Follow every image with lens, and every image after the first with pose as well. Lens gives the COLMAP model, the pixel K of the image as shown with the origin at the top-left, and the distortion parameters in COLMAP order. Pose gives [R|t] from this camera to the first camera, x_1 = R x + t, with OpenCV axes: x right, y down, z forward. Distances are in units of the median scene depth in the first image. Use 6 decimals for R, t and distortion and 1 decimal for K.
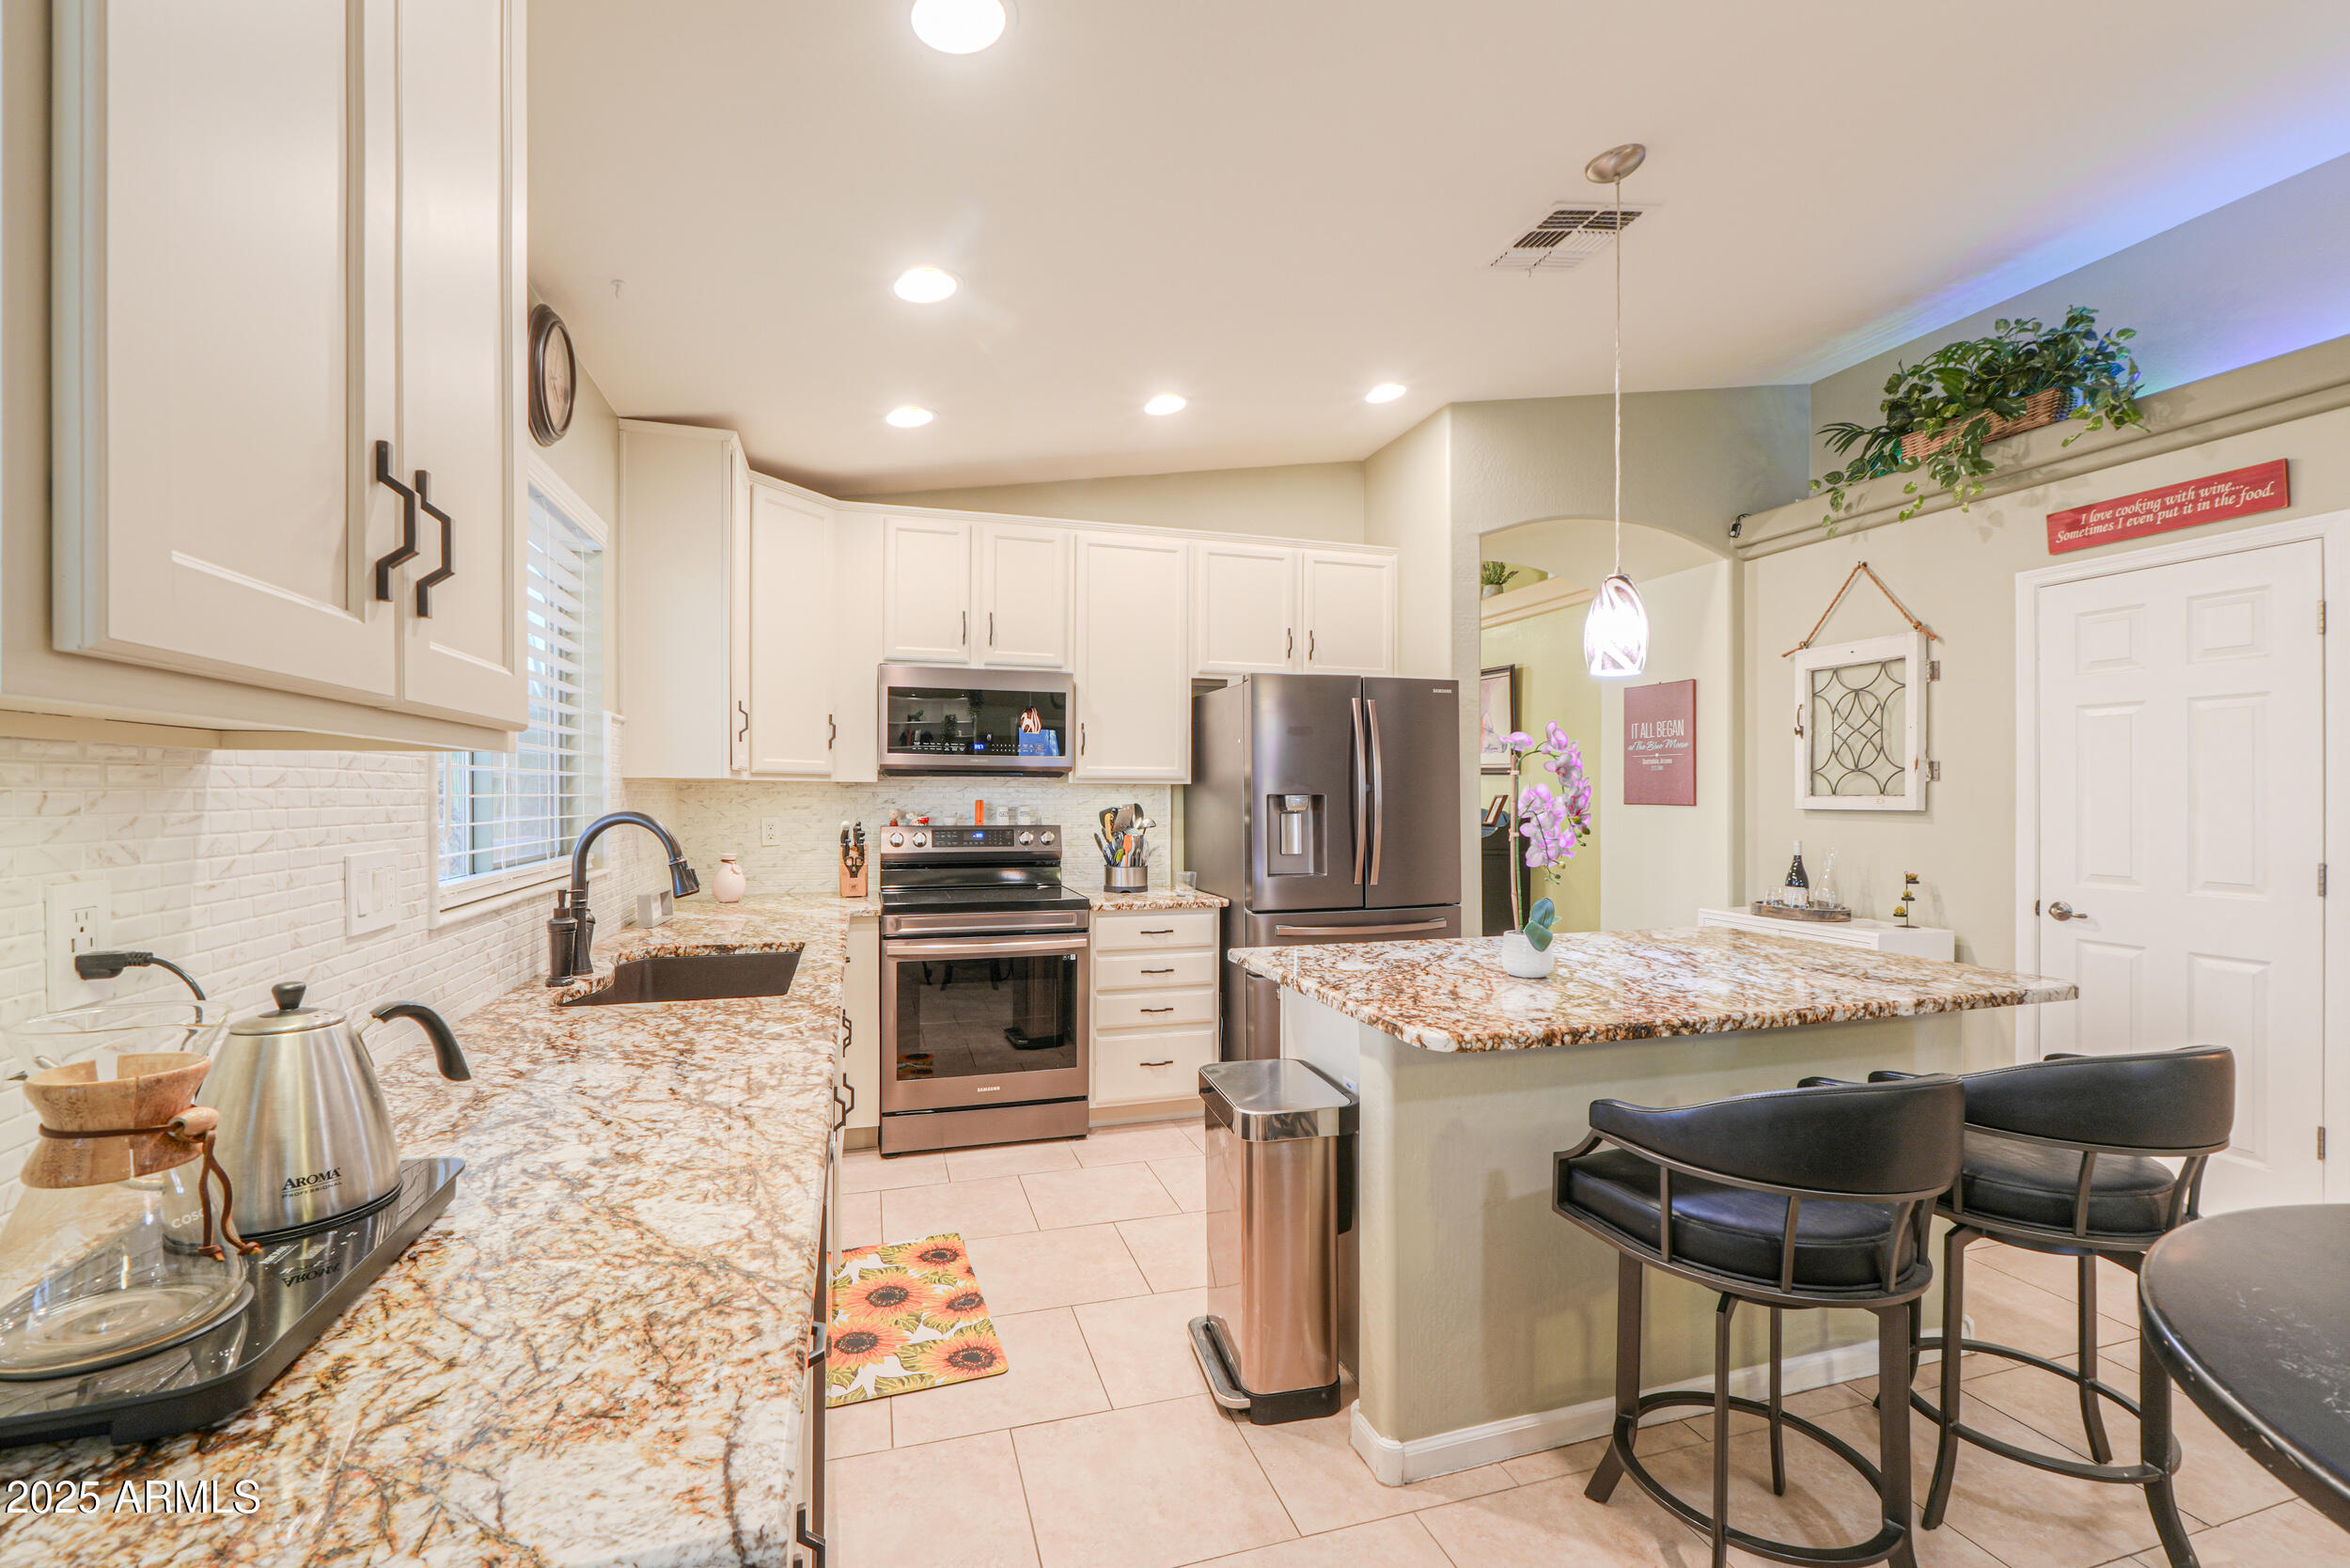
lens RADIAL K [[1005.2, 0, 1165.1], [0, 1005.2, 791.2], [0, 0, 1]] dist [-0.003561, 0.001544]
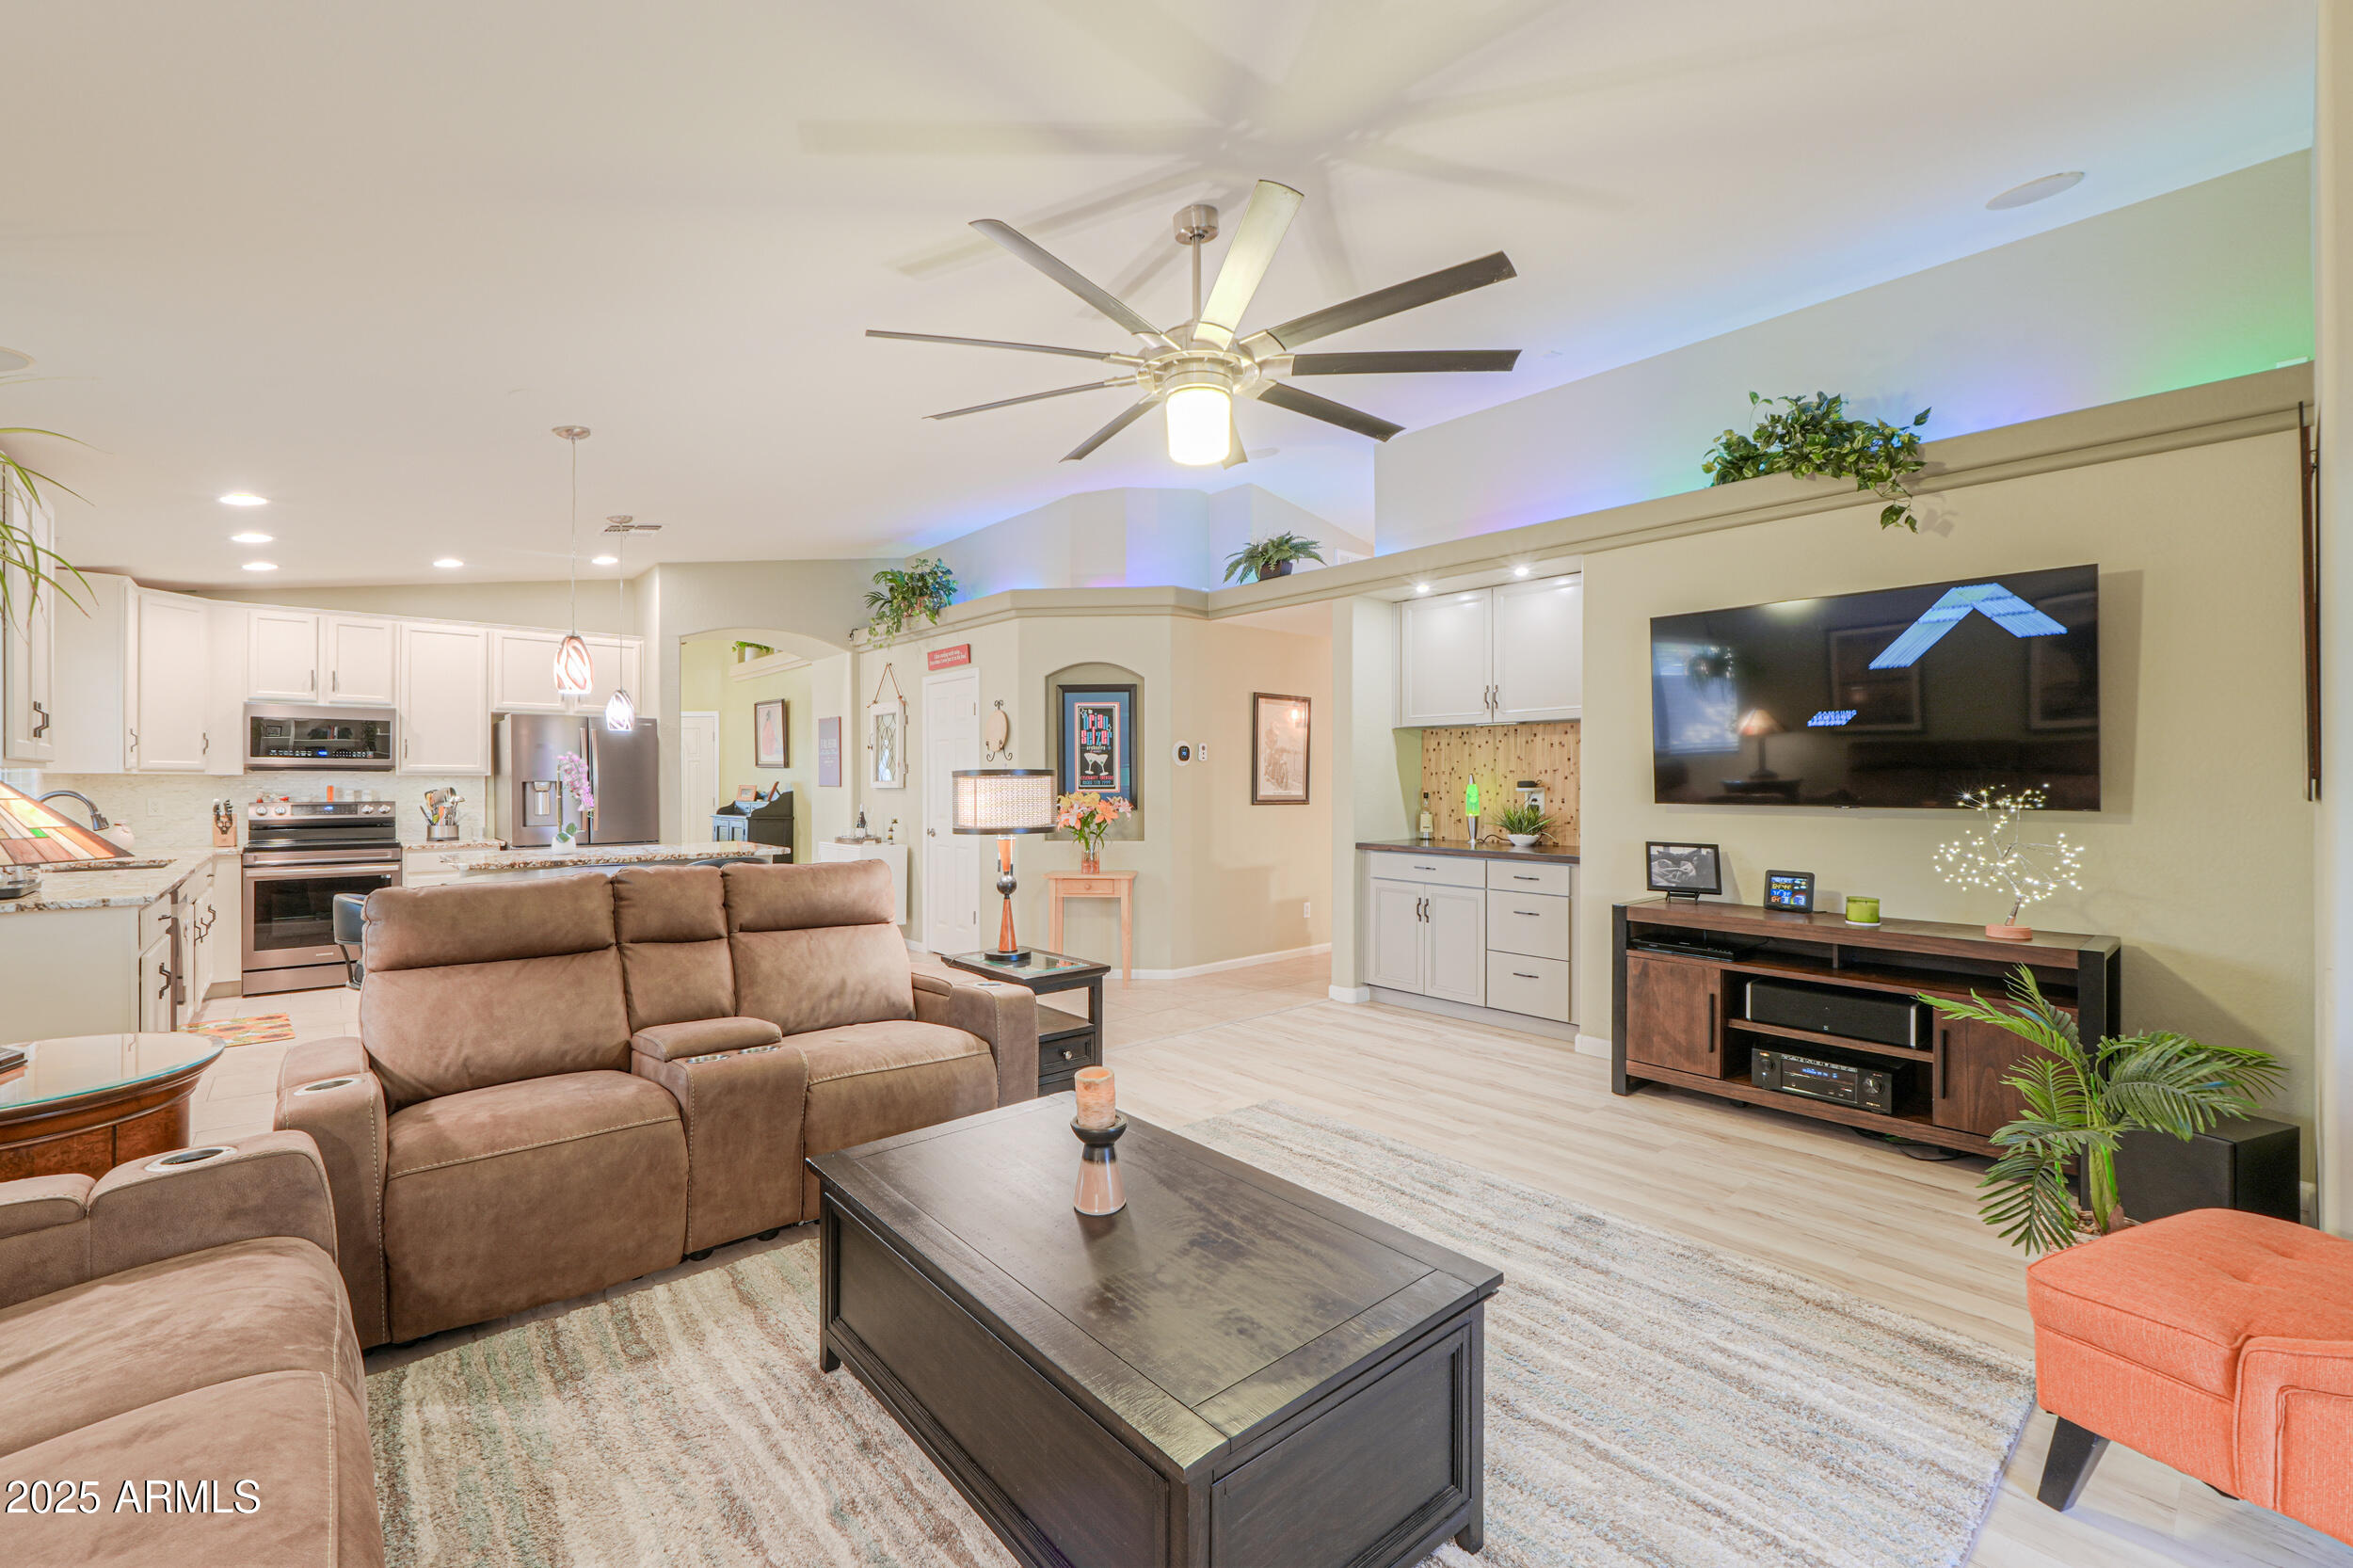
lens RADIAL K [[1006.4, 0, 1185.3], [0, 1006.4, 780.3], [0, 0, 1]] dist [-0.003561, 0.001544]
pose [[0.912363, -0.004134, 0.409361, 0.478599], [0.003463, 0.999991, 0.002382, 0.001455], [-0.409367, -0.000755, 0.912370, -1.204480]]
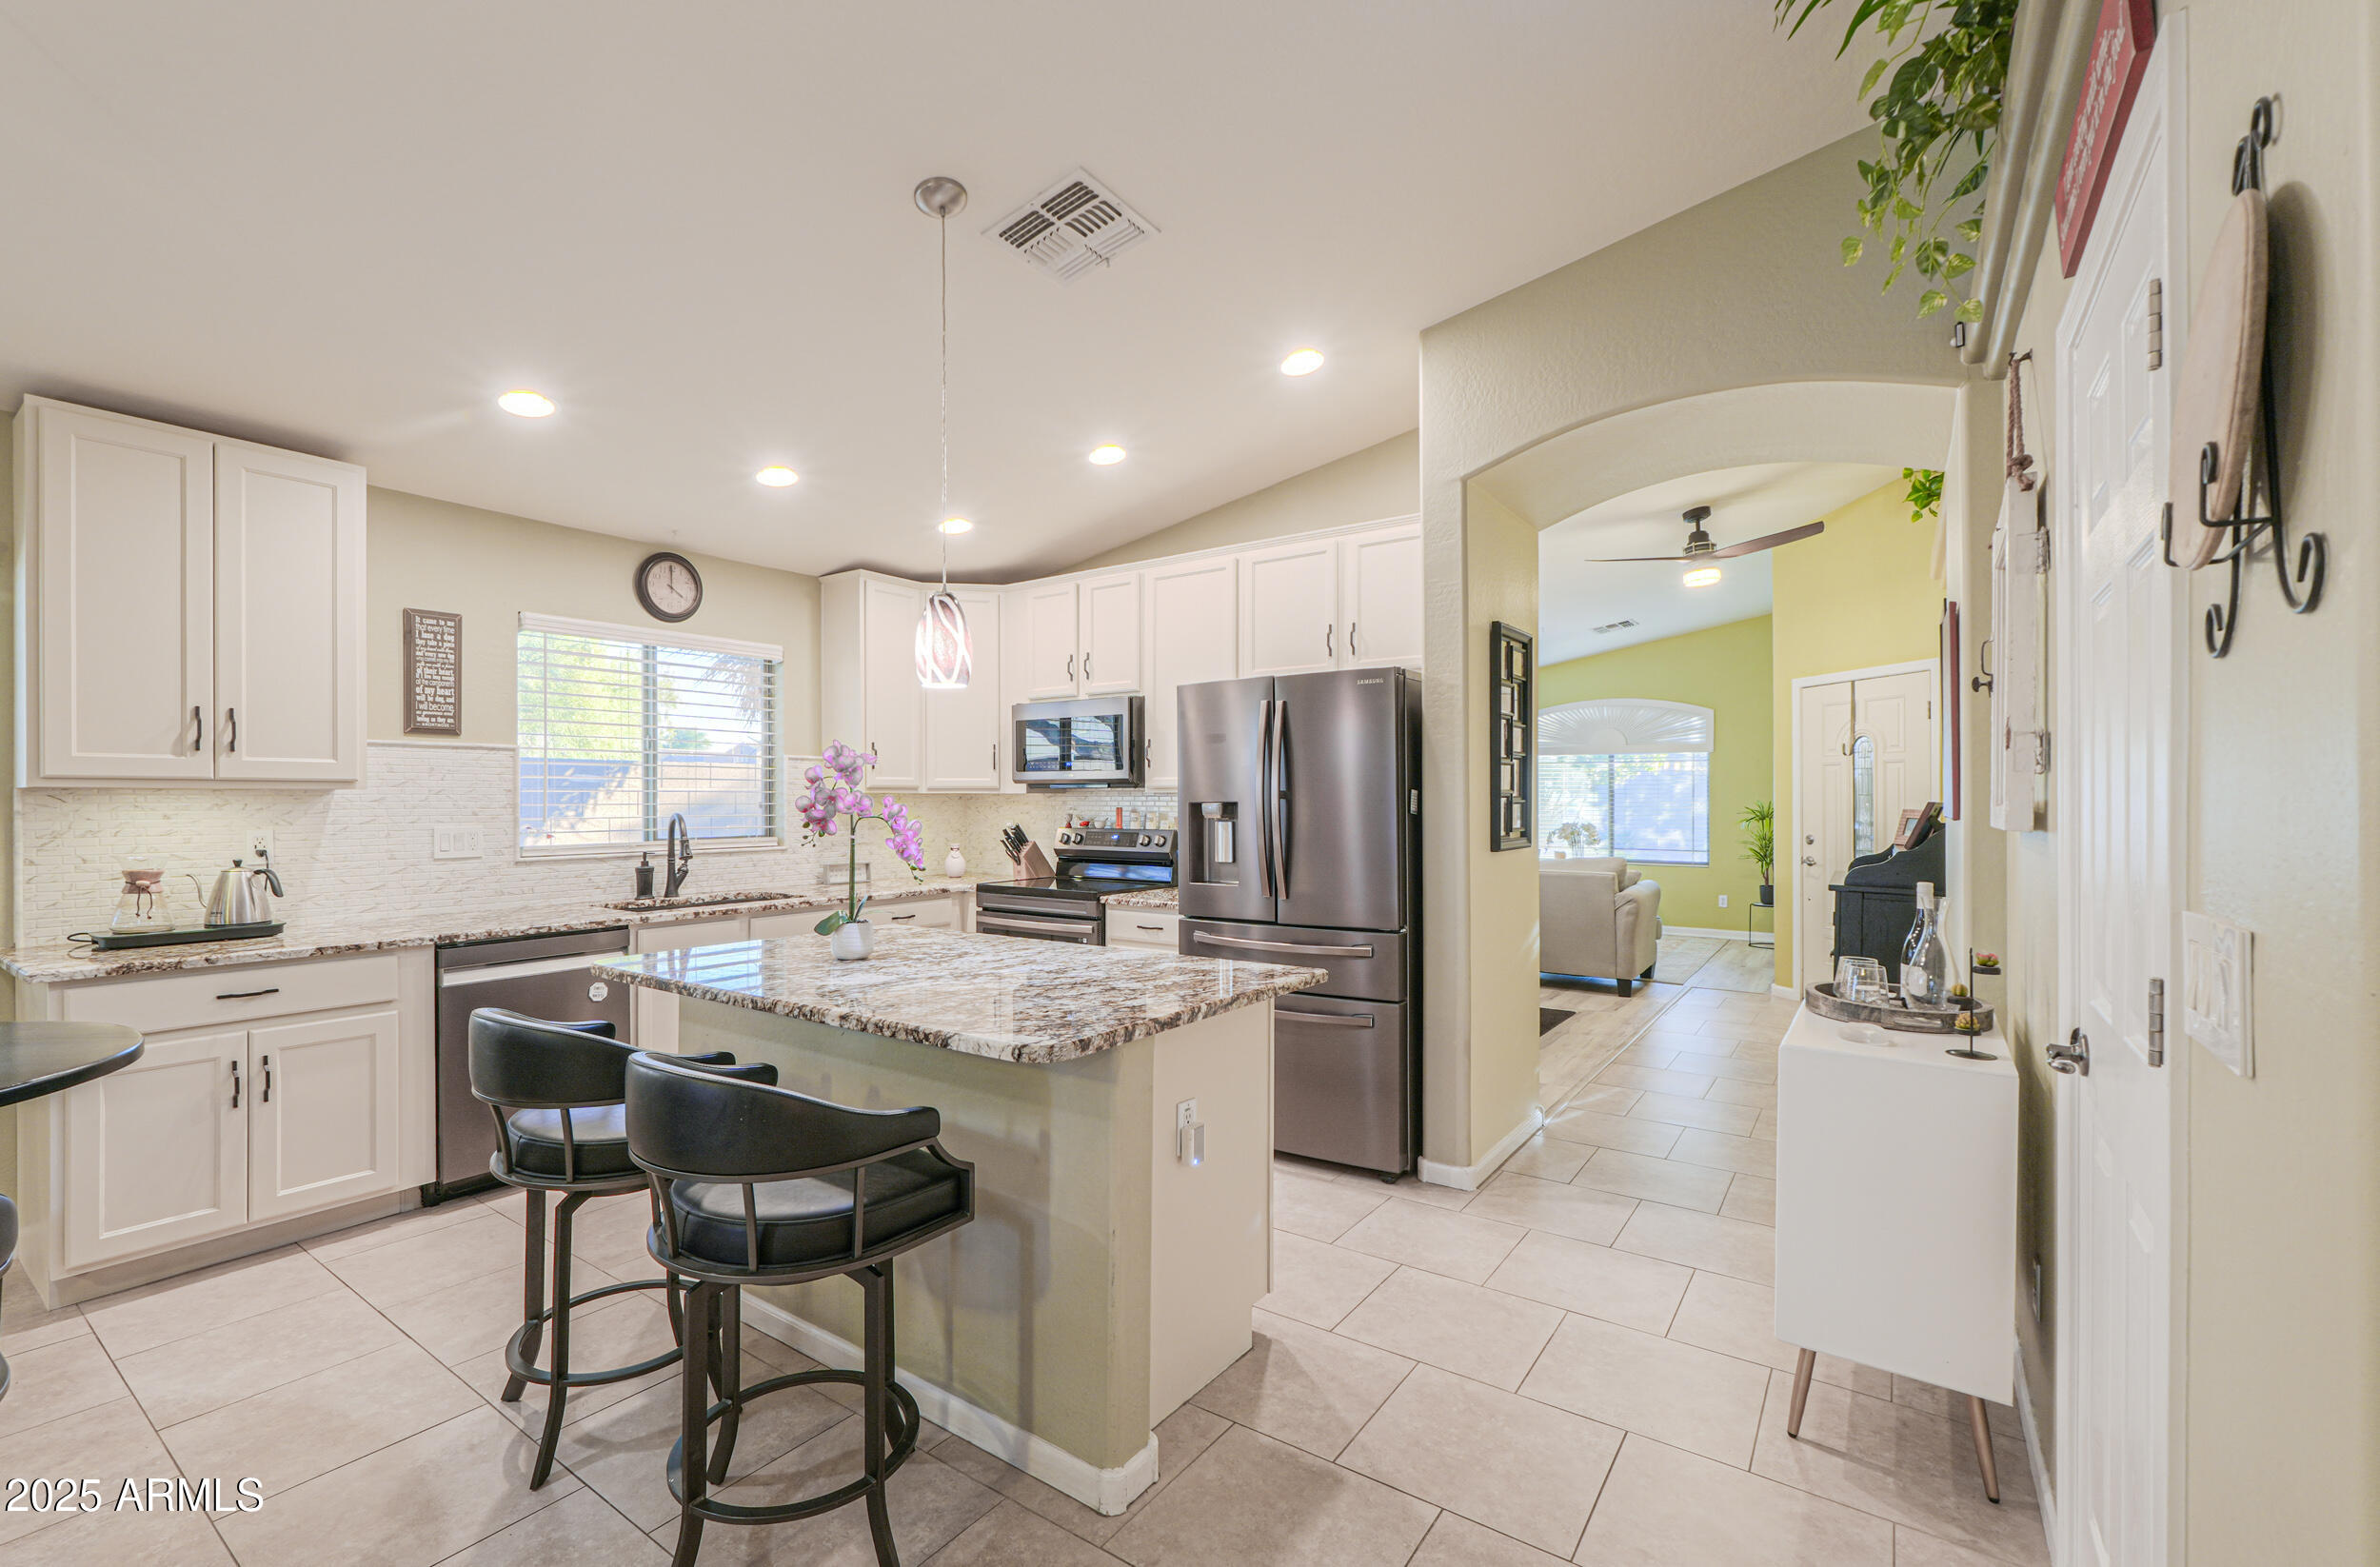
lens RADIAL K [[1018.0, 0, 1150.7], [0, 1018.0, 803.6], [0, 0, 1]] dist [-0.003561, 0.001544]
pose [[0.590315, -0.002101, -0.807171, 0.981187], [0.006007, 0.999980, 0.001790, 0.003085], [0.807151, -0.005905, 0.590316, 0.376257]]
